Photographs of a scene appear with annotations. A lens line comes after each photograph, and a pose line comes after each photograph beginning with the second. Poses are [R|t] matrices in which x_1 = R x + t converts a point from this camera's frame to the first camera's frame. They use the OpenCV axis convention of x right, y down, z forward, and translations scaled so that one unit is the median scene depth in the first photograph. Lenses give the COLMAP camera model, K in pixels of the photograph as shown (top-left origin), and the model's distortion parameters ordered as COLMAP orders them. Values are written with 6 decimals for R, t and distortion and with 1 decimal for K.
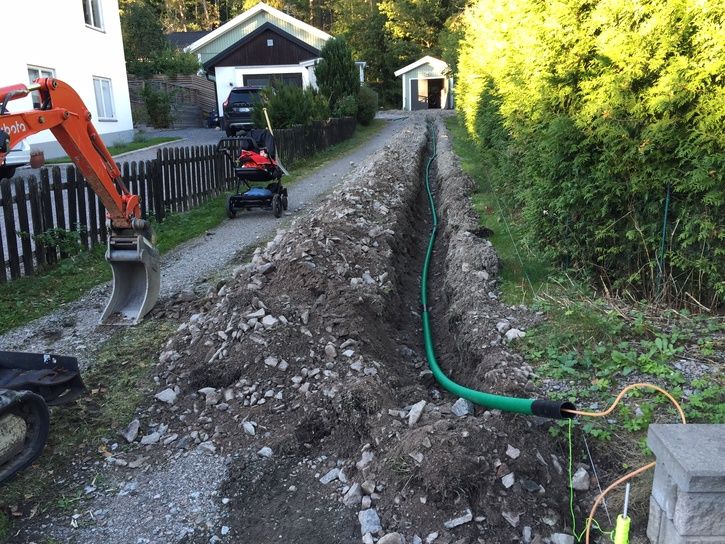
lens RADIAL K [[608.4, 0, 362.5], [0, 608.4, 272.0], [0, 0, 1]] dist [0.096194, -0.122162]
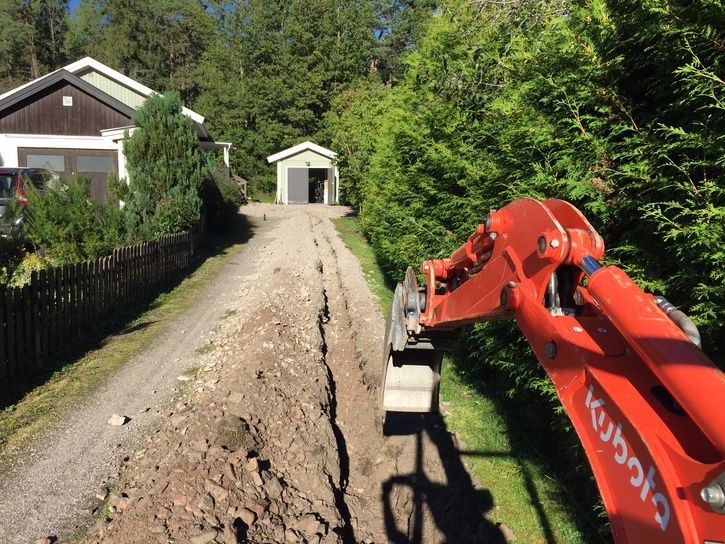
lens RADIAL K [[608.4, 0, 362.5], [0, 608.4, 272.0], [0, 0, 1]] dist [0.096194, -0.122162]
pose [[0.978066, 0.024838, 0.206811, 0.011476], [0.002193, 0.991582, -0.129460, -0.070118], [-0.208286, 0.127074, 0.969778, 0.208195]]
